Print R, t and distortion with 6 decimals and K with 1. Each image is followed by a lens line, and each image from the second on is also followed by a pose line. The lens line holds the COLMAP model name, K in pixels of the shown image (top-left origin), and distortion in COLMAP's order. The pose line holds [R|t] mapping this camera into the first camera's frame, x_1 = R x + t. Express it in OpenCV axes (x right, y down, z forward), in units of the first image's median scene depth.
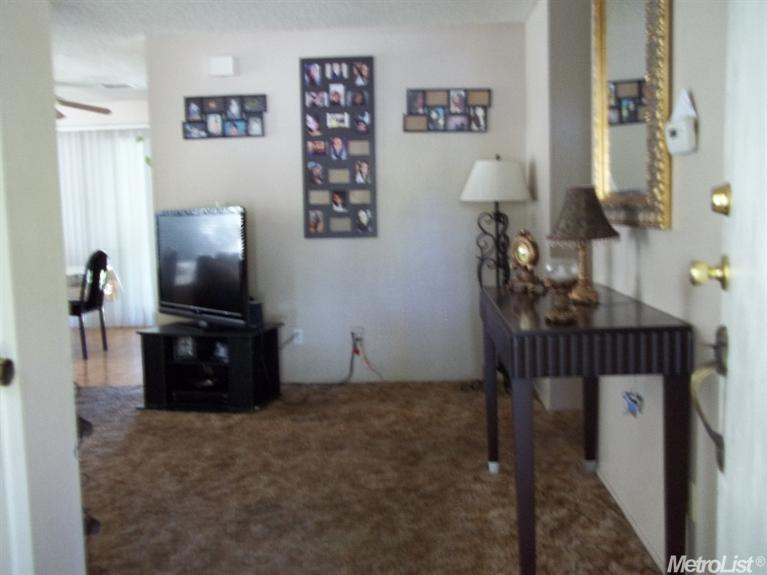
lens RADIAL K [[730.9, 0, 384.9], [0, 730.9, 285.8], [0, 0, 1]] dist [-0.015676, 0.000000]
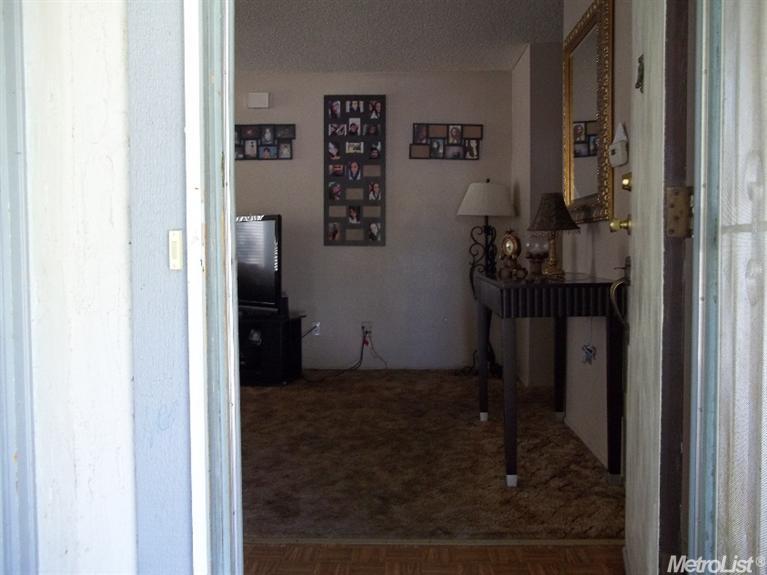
lens RADIAL K [[730.9, 0, 382.3], [0, 730.9, 288.8], [0, 0, 1]] dist [-0.015676, 0.000000]
pose [[0.999578, 0.020723, 0.020360, -0.054278], [-0.019752, 0.998708, -0.046822, 0.083431], [-0.021304, 0.046400, 0.998696, -0.258518]]
